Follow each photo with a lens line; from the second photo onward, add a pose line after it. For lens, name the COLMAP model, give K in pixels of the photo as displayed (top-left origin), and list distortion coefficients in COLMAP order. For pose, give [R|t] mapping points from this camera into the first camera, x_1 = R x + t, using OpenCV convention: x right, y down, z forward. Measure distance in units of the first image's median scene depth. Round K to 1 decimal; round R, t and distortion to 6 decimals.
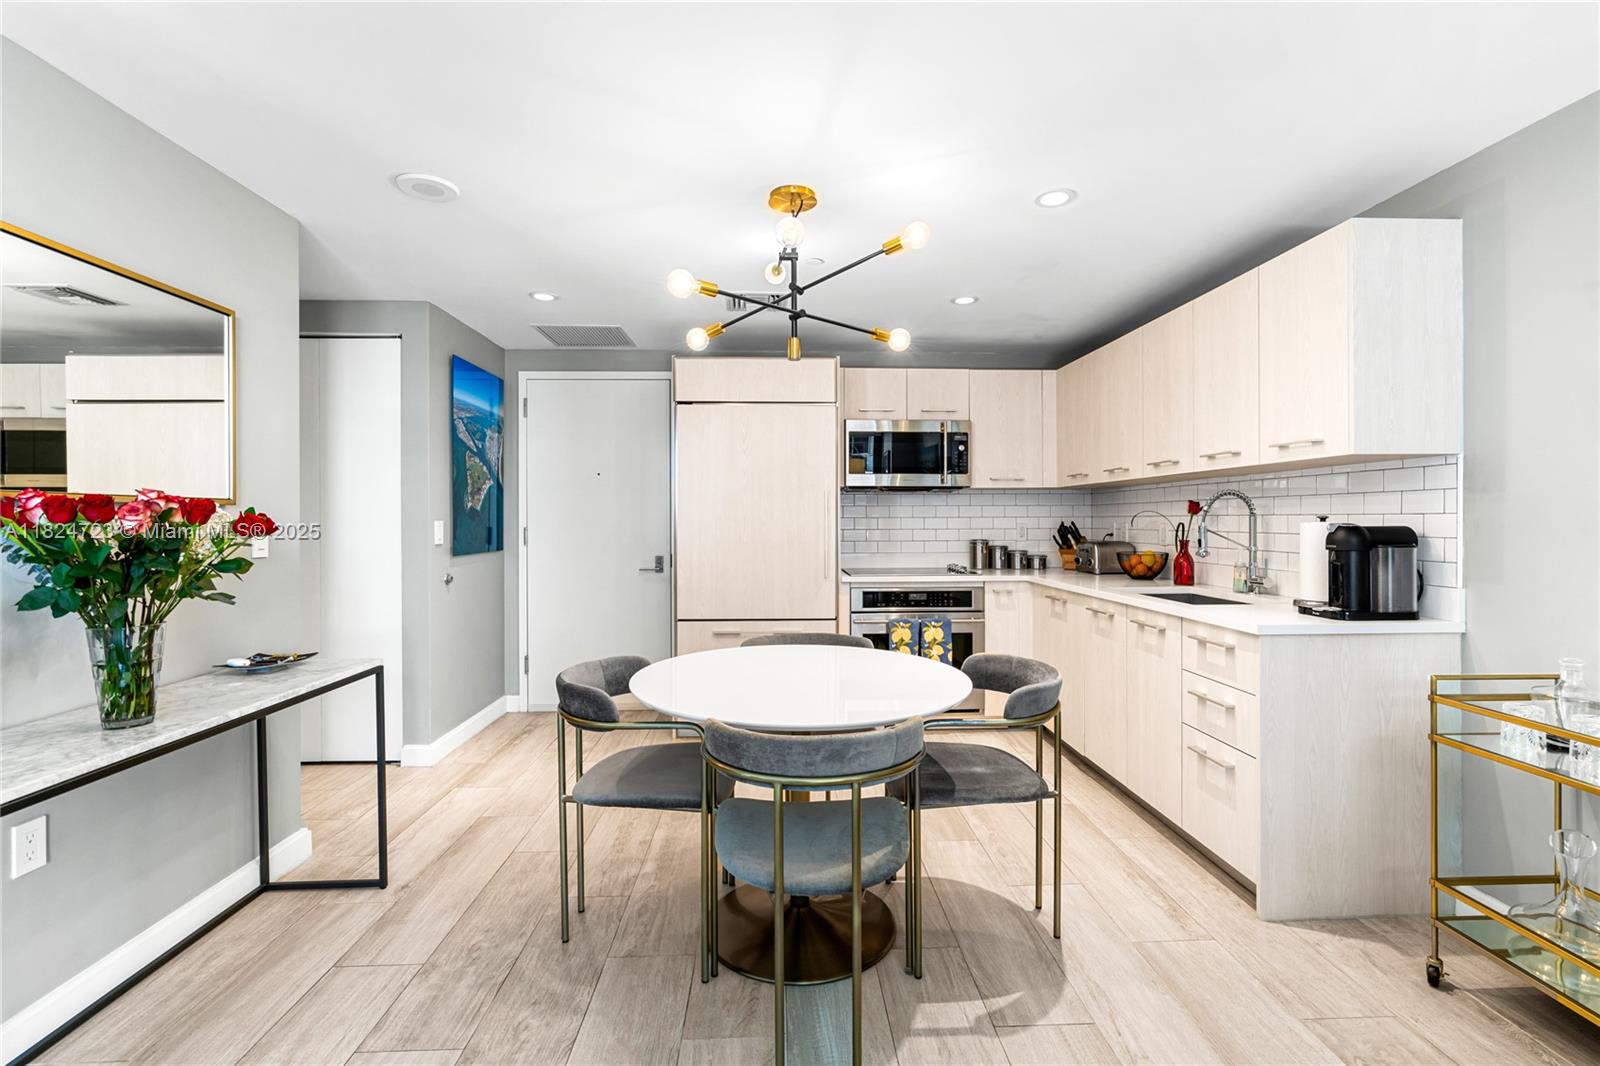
lens RADIAL K [[721.0, 0, 805.5], [0, 721.0, 522.6], [0, 0, 1]] dist [-0.011286, 0.007375]
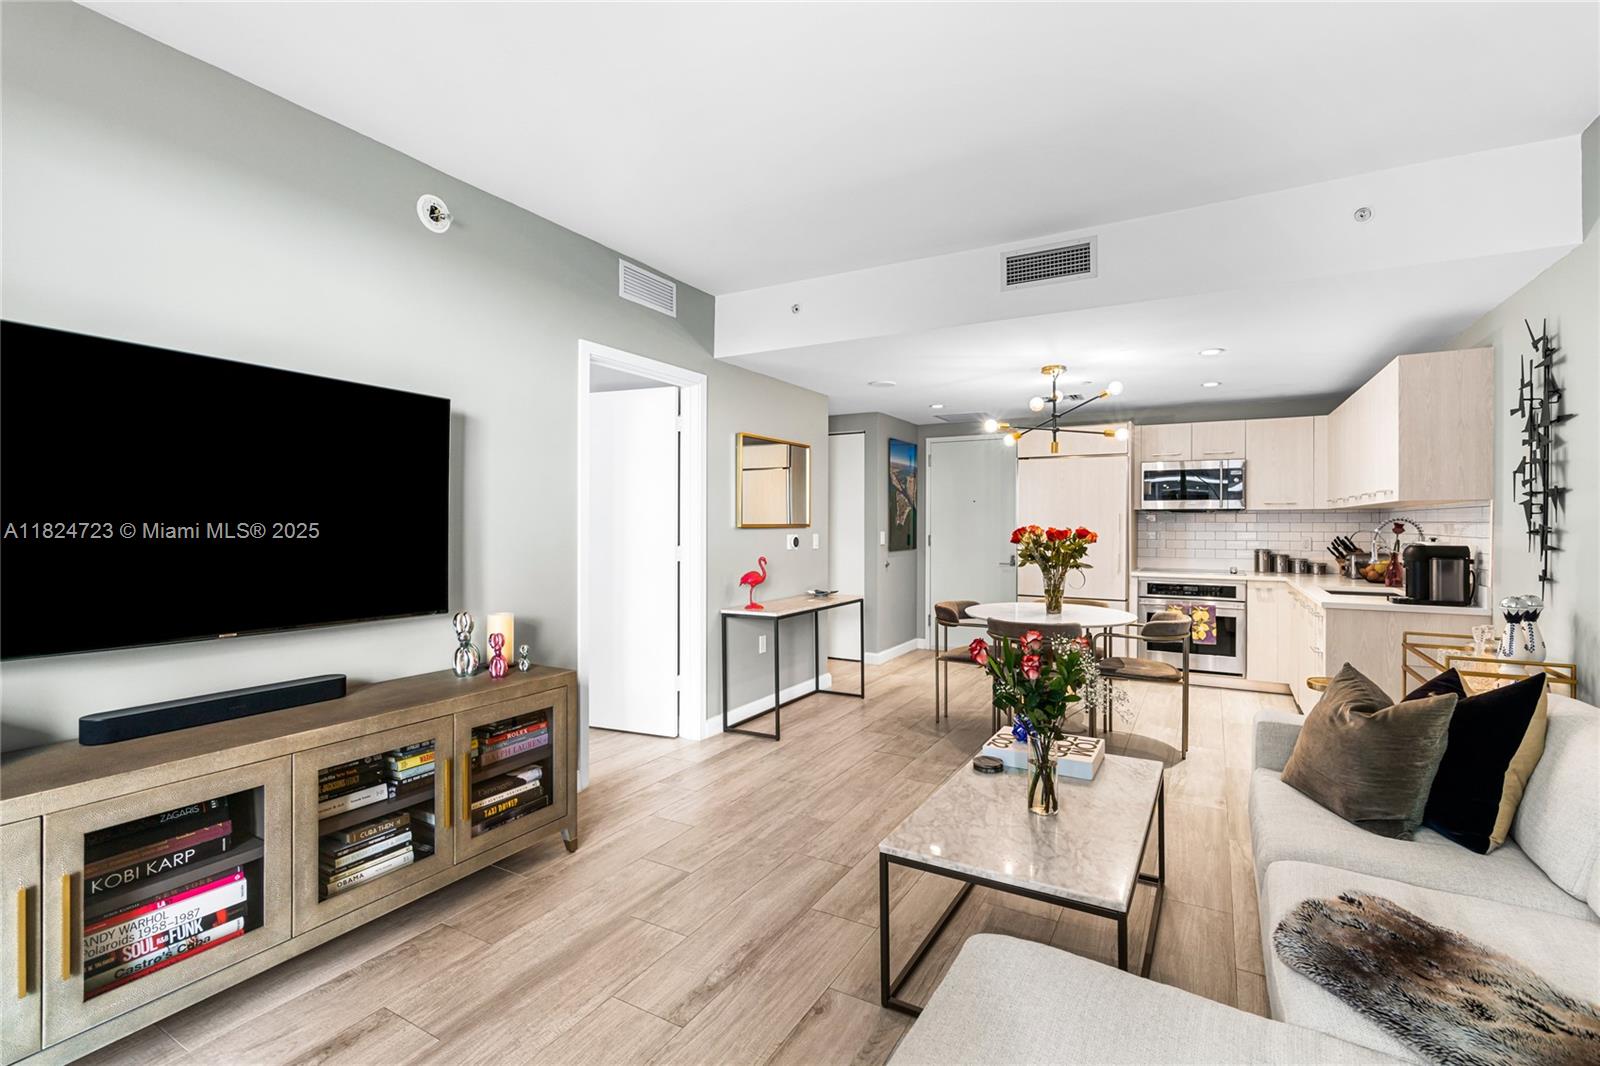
lens RADIAL K [[721.0, 0, 805.5], [0, 721.0, 522.6], [0, 0, 1]] dist [-0.011286, 0.007375]
pose [[0.847990, 0.004773, -0.529990, 0.280285], [-0.006463, 0.999978, -0.001334, -0.020553], [0.529972, 0.004557, 0.848003, -0.626861]]
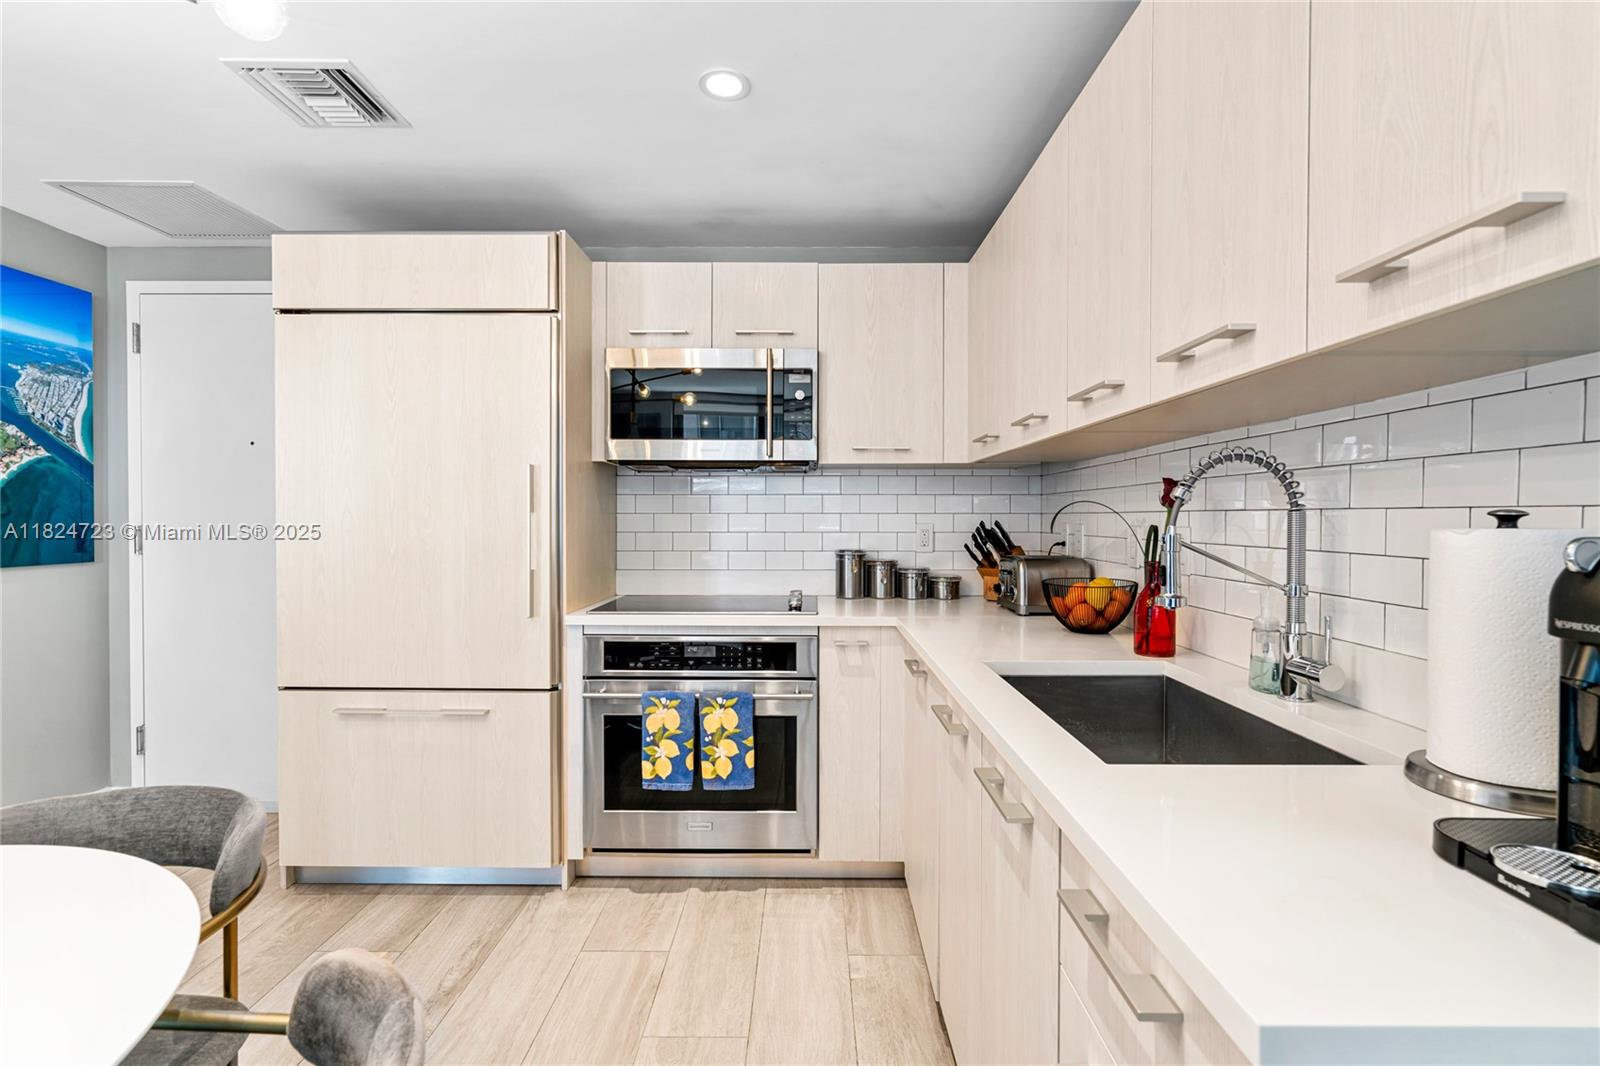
lens RADIAL K [[748.6, 0, 806.8], [0, 748.6, 530.7], [0, 0, 1]] dist [-0.003449, 0.000624]
pose [[0.998738, 0.005883, -0.049882, 0.288621], [-0.005152, 0.999878, 0.014771, -0.002364], [0.049962, -0.014495, 0.998646, 0.442729]]
